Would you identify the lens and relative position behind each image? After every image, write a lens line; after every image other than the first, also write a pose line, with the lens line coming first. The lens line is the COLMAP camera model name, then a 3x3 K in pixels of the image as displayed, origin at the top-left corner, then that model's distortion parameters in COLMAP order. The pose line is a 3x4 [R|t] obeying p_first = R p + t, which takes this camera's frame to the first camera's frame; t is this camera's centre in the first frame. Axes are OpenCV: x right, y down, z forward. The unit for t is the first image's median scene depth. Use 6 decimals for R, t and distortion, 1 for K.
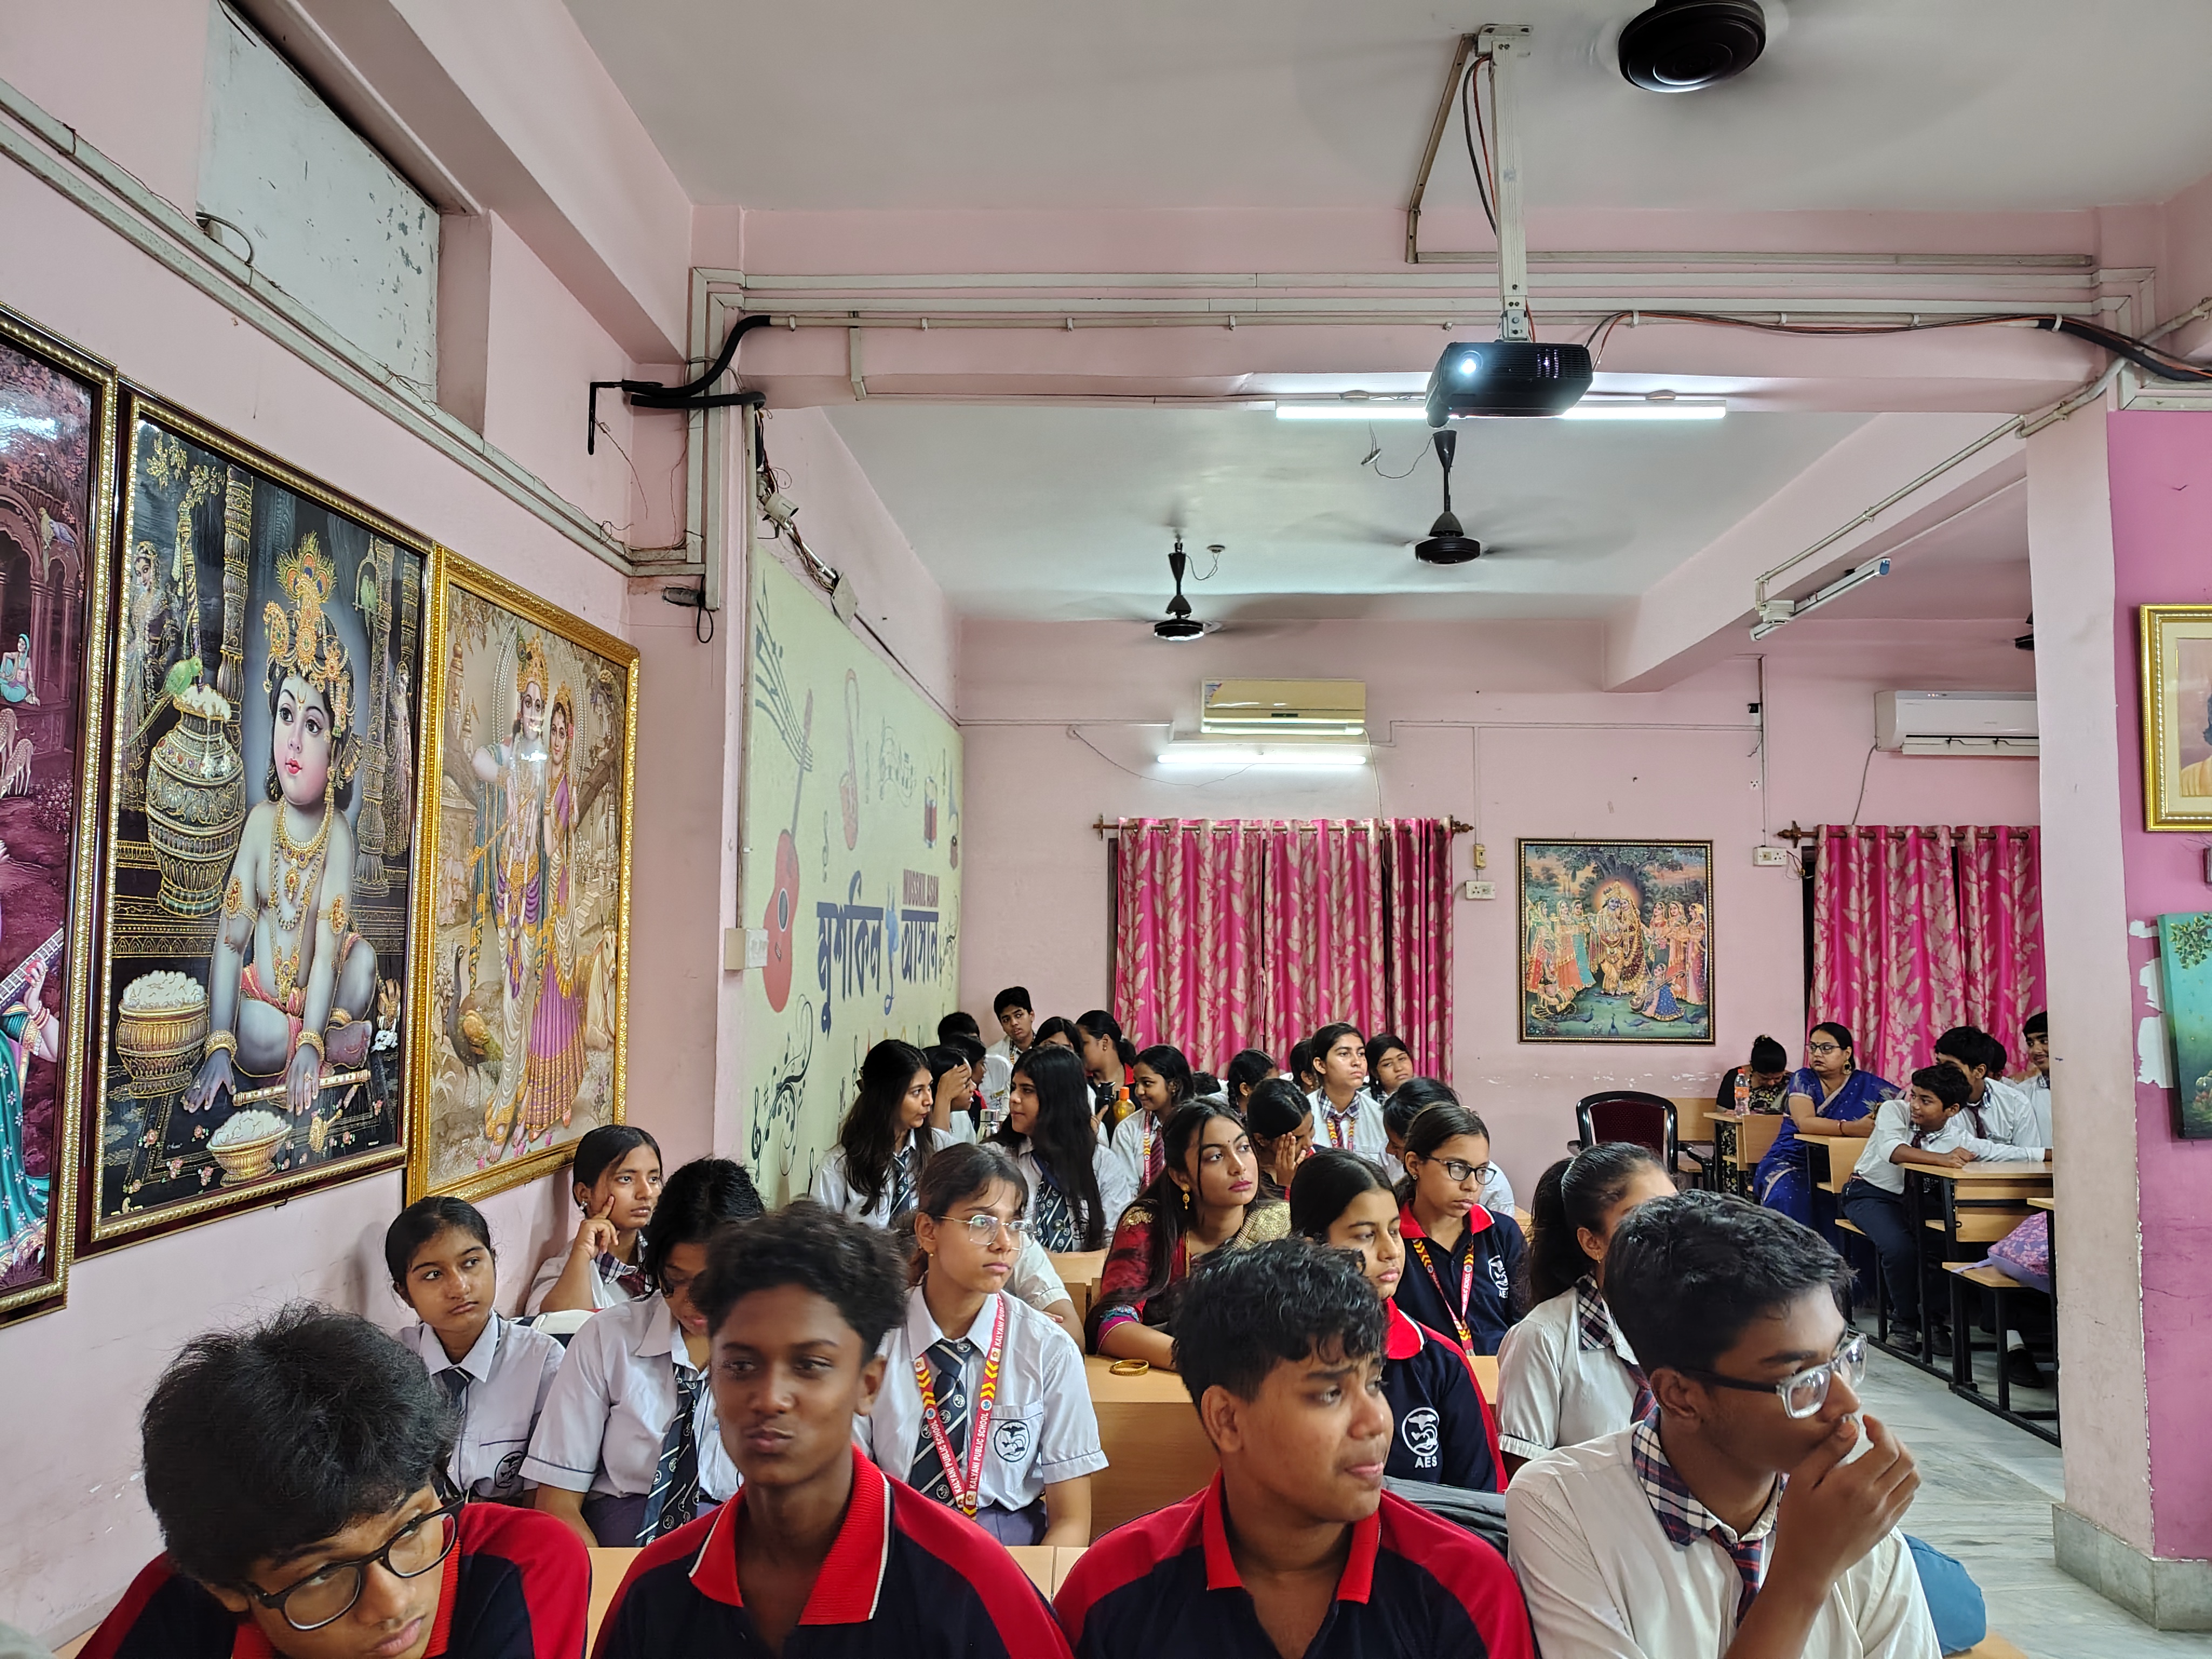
lens RADIAL K [[1667.5, 0, 1113.2], [0, 1667.5, 826.6], [0, 0, 1]] dist [0.046904, -0.091906]
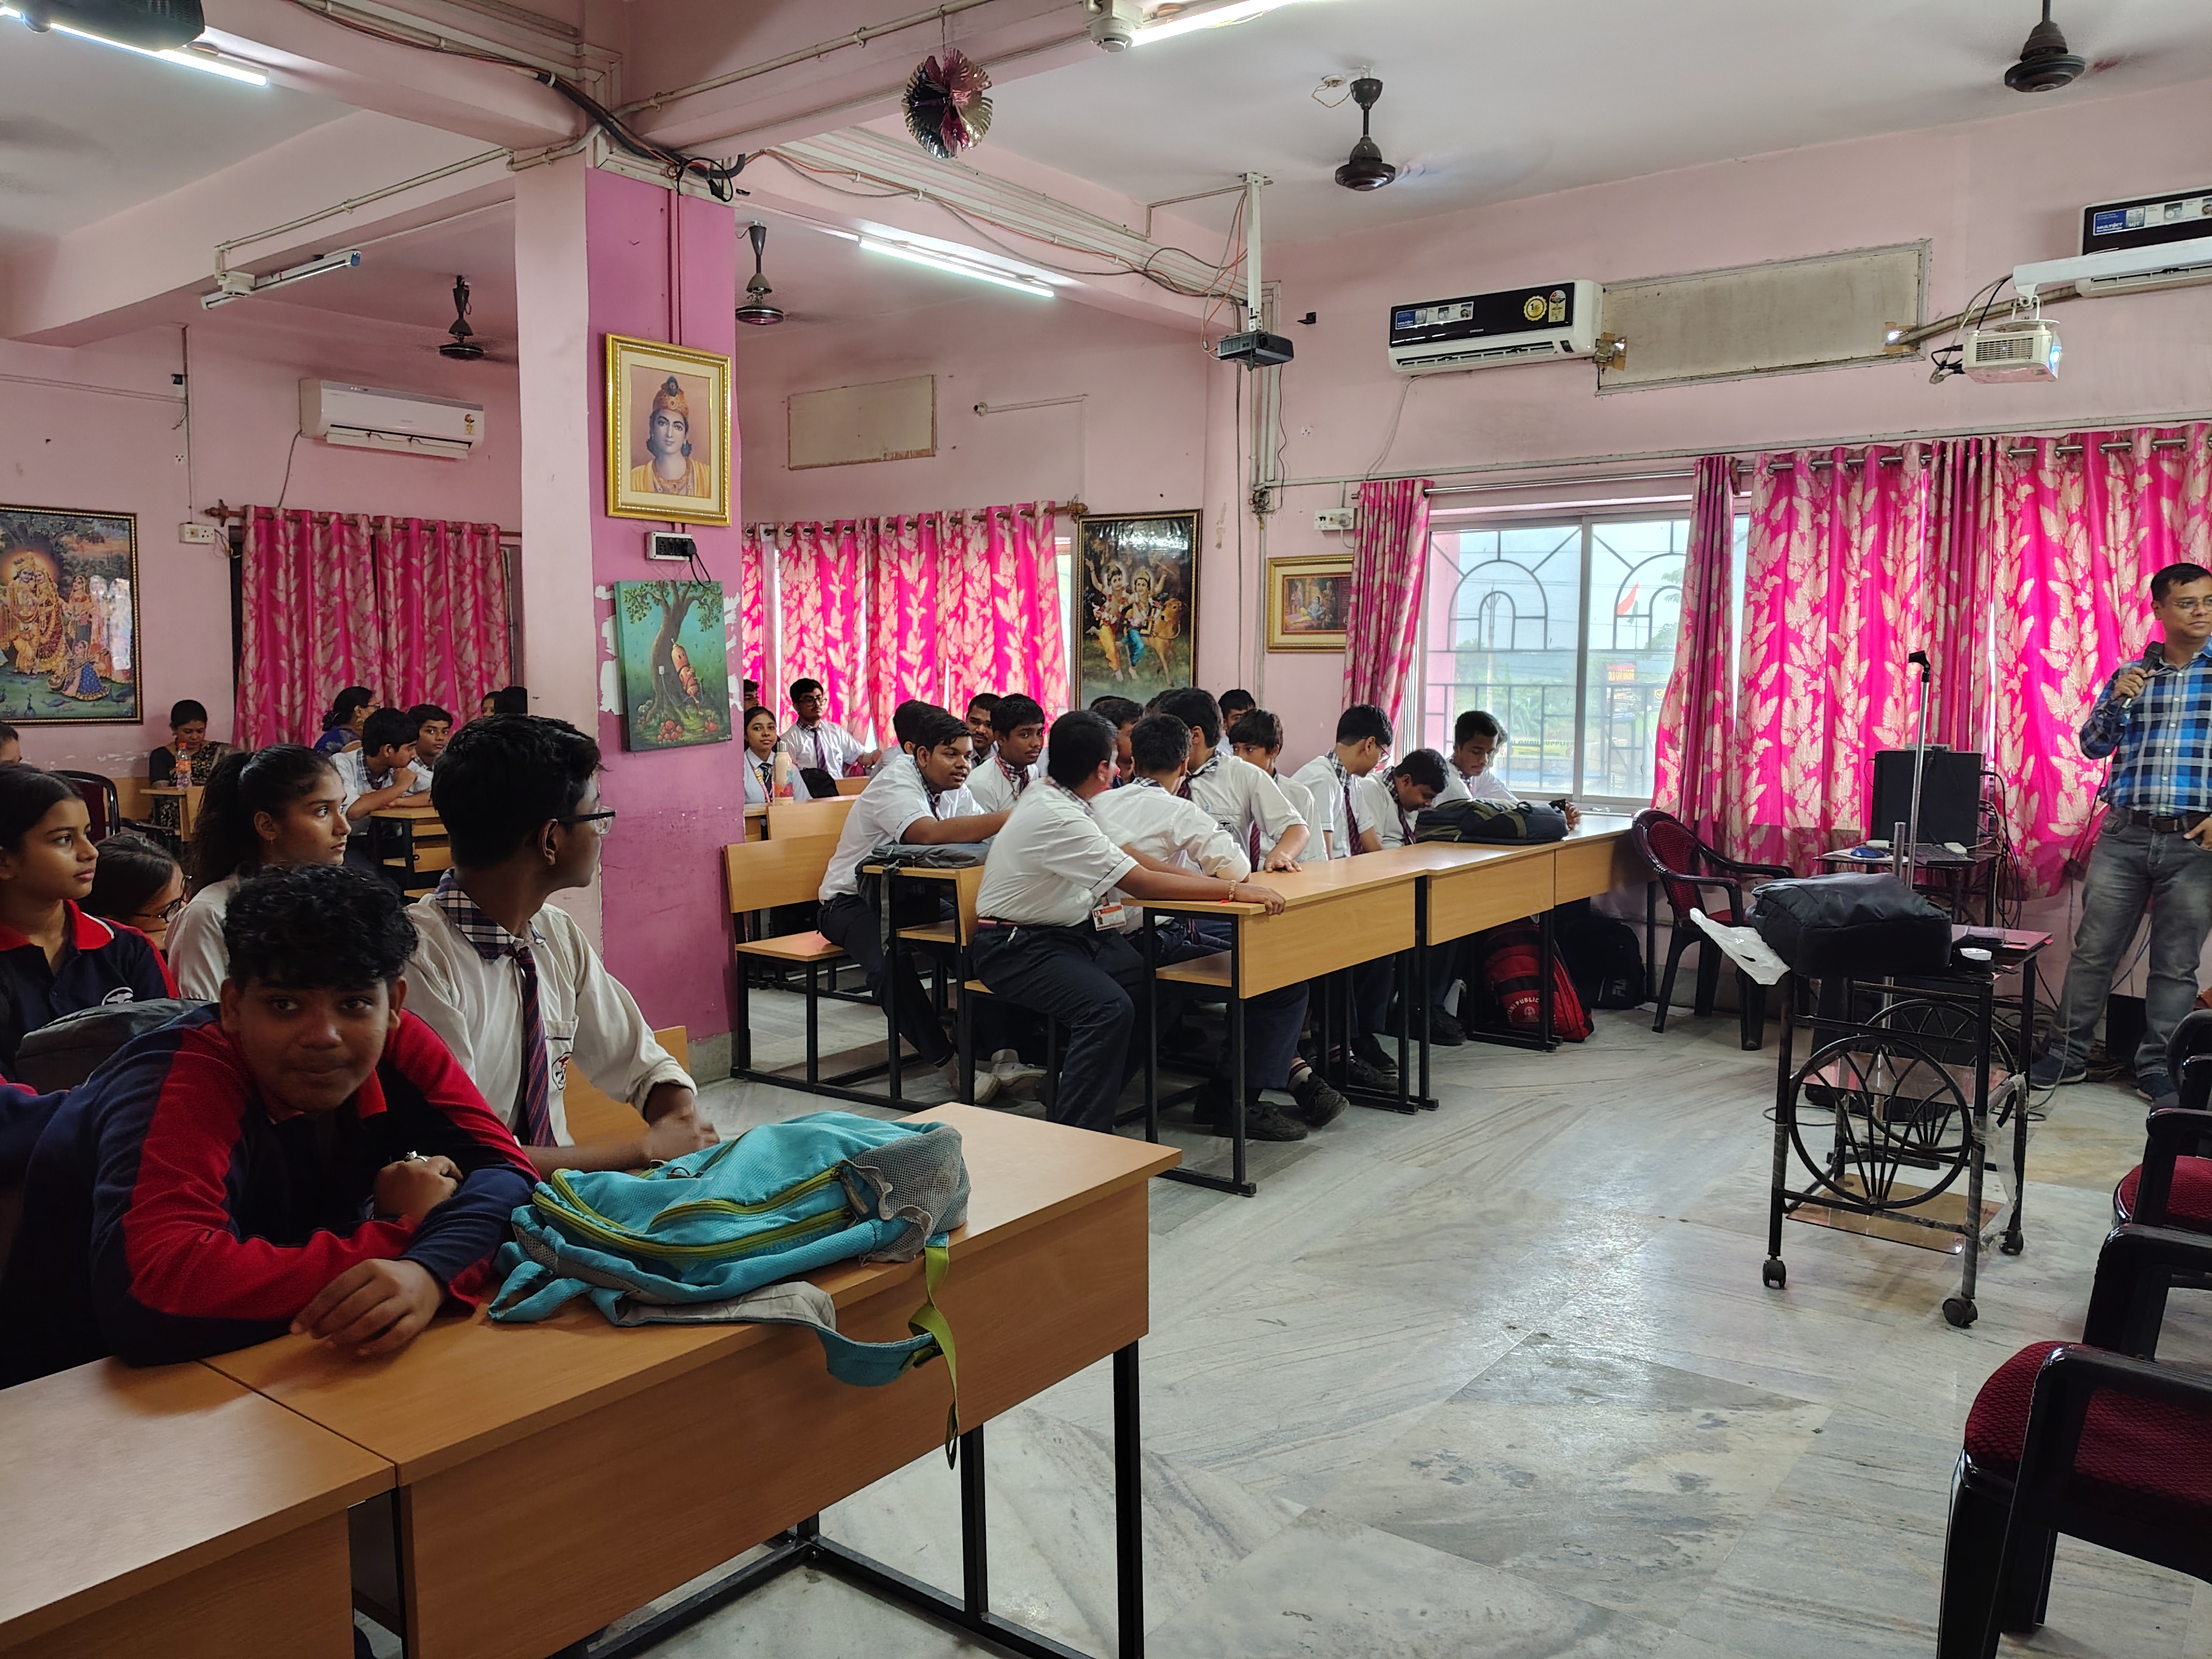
lens RADIAL K [[1667.5, 0, 1114.6], [0, 1667.5, 835.1], [0, 0, 1]] dist [0.046904, -0.091906]
pose [[0.603928, -0.079502, 0.793064, -0.112418], [-0.063281, 0.987089, 0.147141, 0.018416], [-0.794523, -0.139048, 0.591100, -0.062770]]
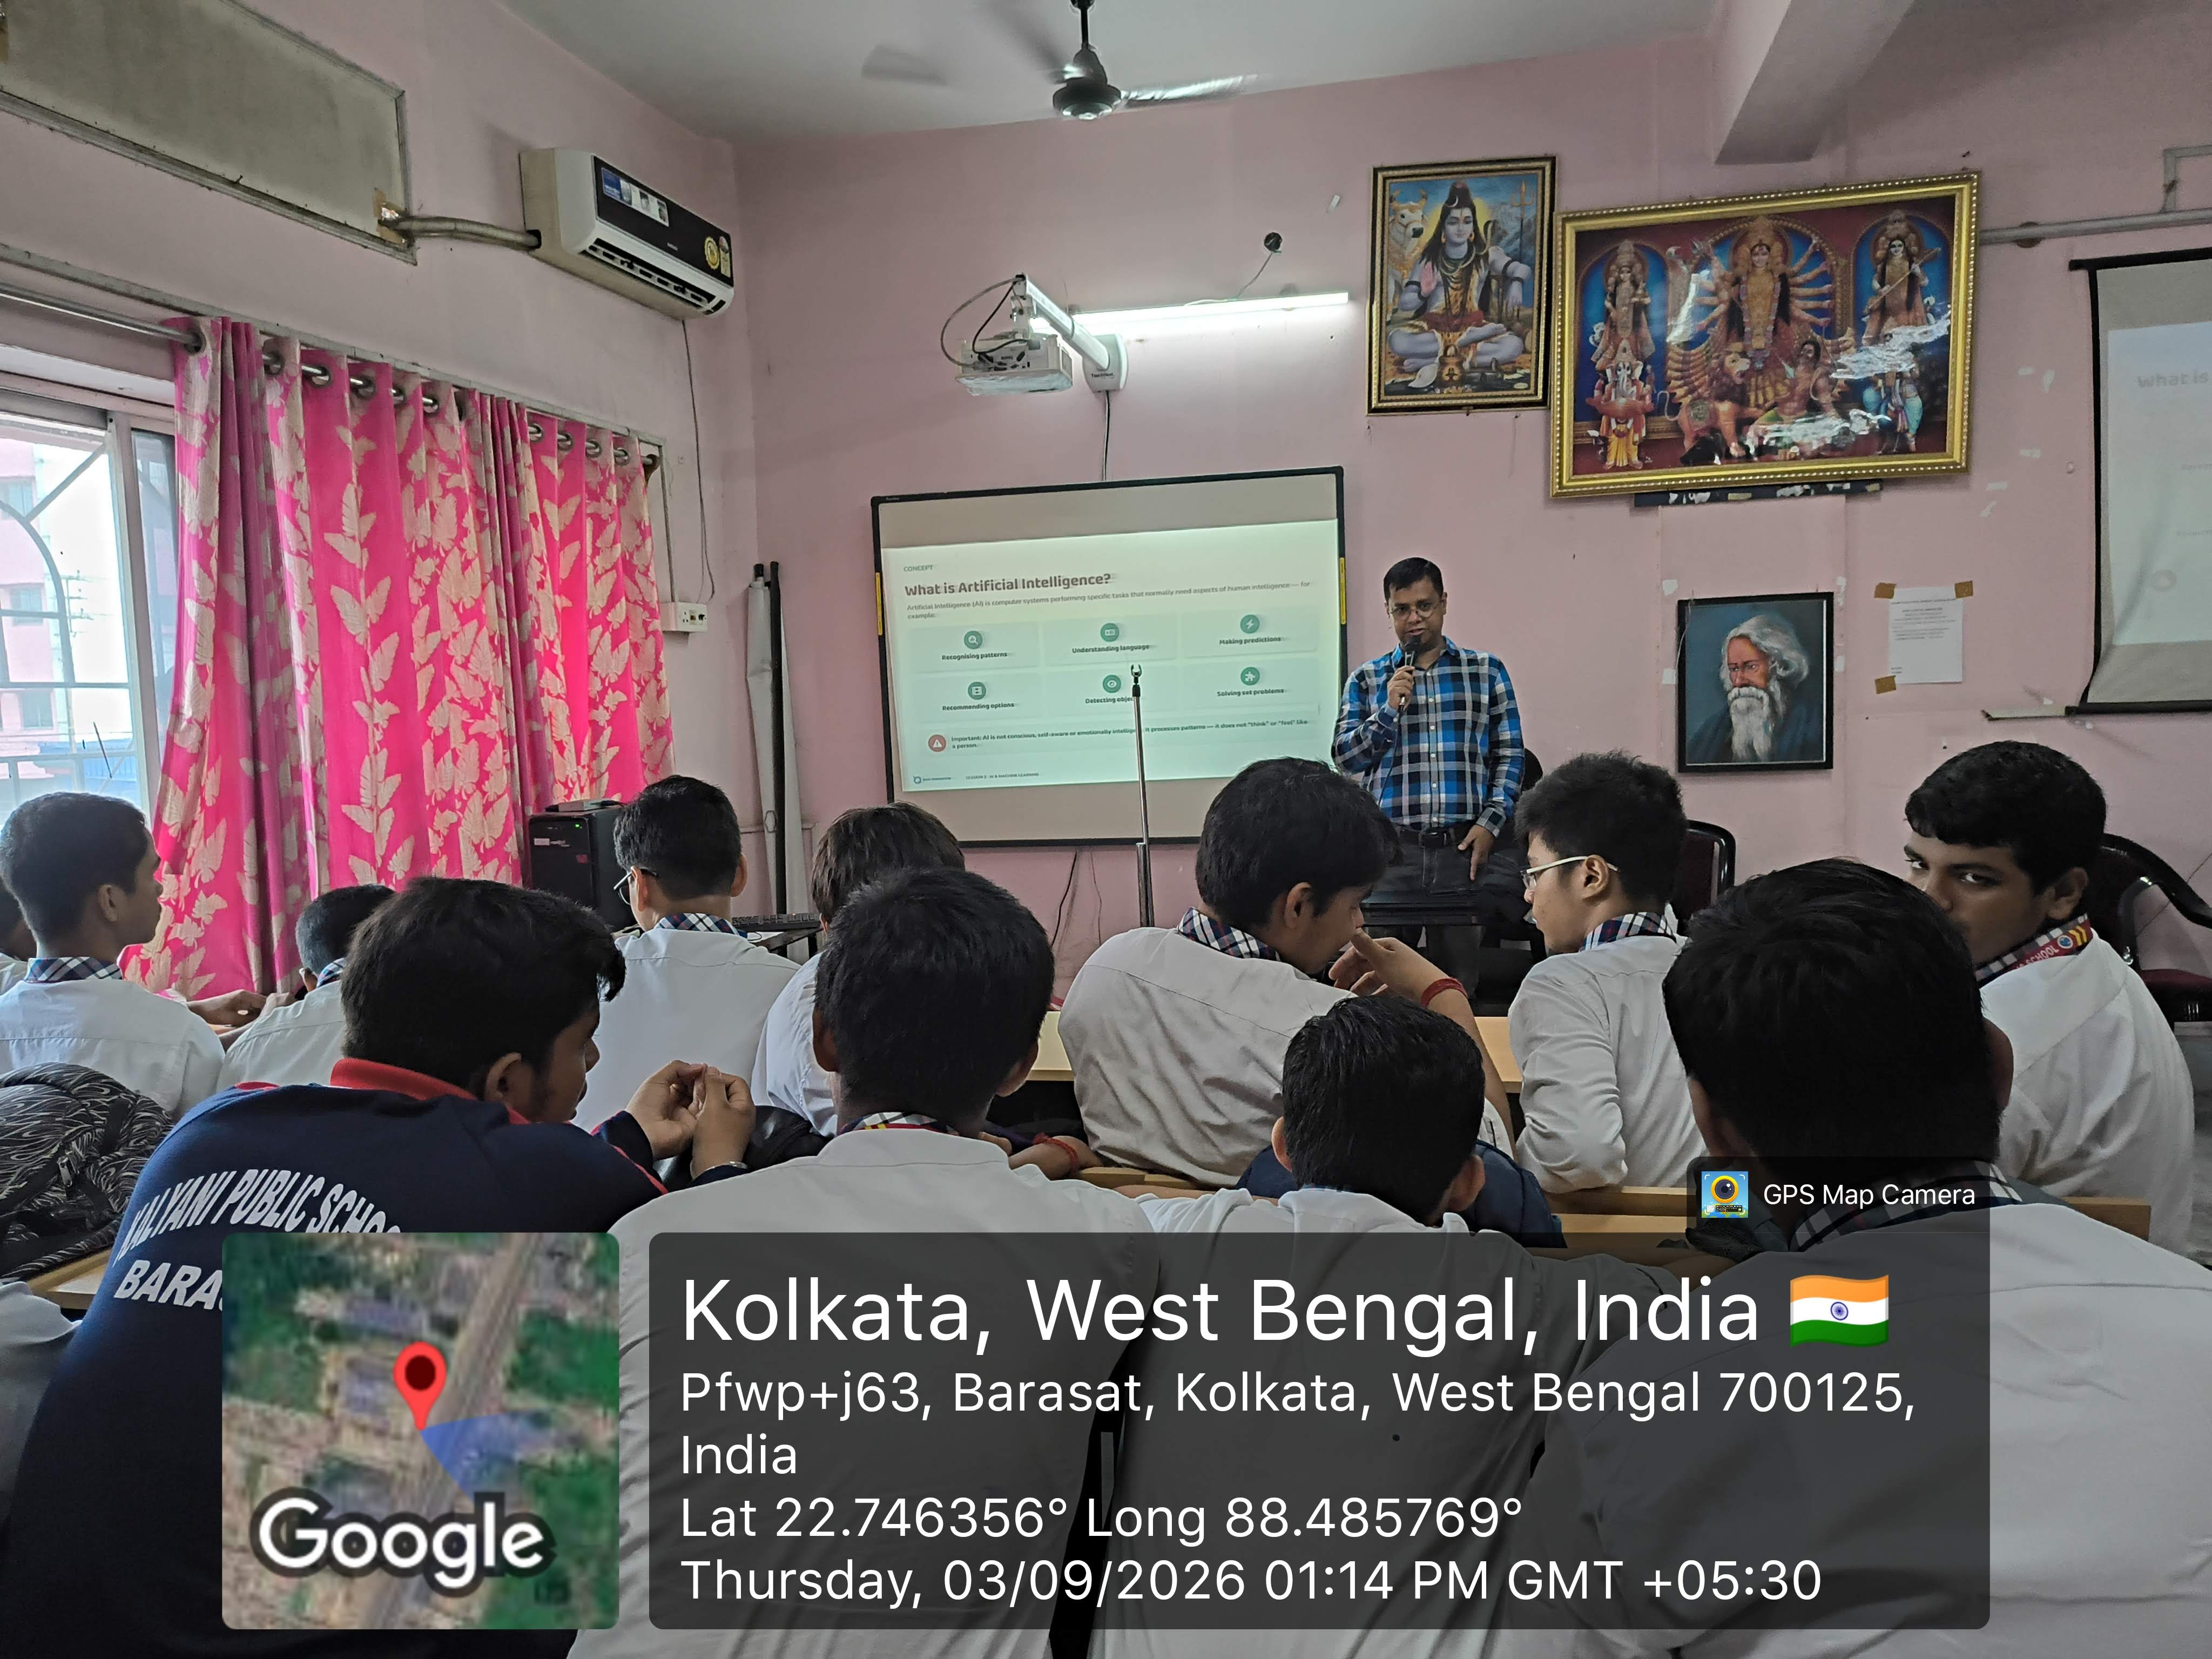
lens RADIAL K [[1532.7, 0, 1089.6], [0, 1532.7, 824.7], [0, 0, 1]] dist [0.047252, -0.050925]
pose [[-0.975379, 0.011673, 0.220226, 0.536581], [0.015369, 0.999768, 0.015074, 0.078884], [-0.219999, 0.018088, -0.975332, 0.701597]]
